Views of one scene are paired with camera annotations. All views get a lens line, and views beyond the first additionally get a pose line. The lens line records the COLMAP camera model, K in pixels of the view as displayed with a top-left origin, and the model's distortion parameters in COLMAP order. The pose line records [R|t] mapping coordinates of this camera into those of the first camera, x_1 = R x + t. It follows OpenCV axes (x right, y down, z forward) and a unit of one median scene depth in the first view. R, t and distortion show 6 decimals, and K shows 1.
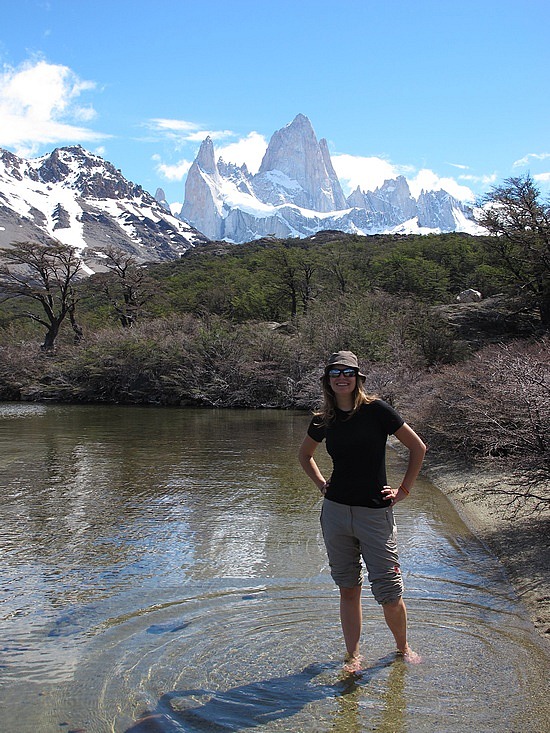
lens RADIAL K [[871.8, 0, 274.2], [0, 871.8, 368.4], [0, 0, 1]] dist [-0.086631, 0.000000]
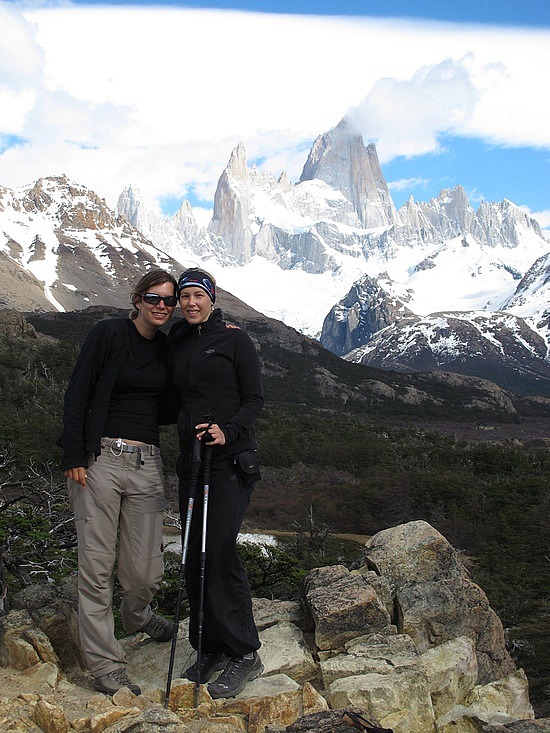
lens RADIAL K [[1059.3, 0, 275.5], [0, 1059.3, 364.6], [0, 0, 1]] dist [-0.082422, 0.000000]
pose [[0.996569, 0.012749, -0.081778, 0.128432], [-0.015632, 0.999275, -0.034712, 0.001216], [0.081276, 0.035871, 0.996046, -0.202041]]
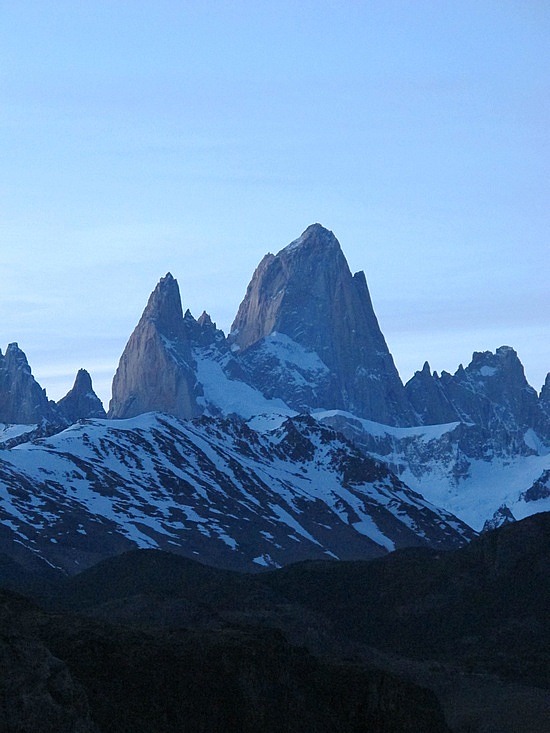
lens RADIAL K [[2997.0, 0, 275.1], [0, 2997.0, 366.6], [0, 0, 1]] dist [-0.119257, 0.000000]
pose [[0.983971, 0.018018, 0.177418, -0.822538], [0.006502, 0.990596, -0.136663, 0.104949], [-0.178213, 0.135626, 0.974600, -1.975279]]
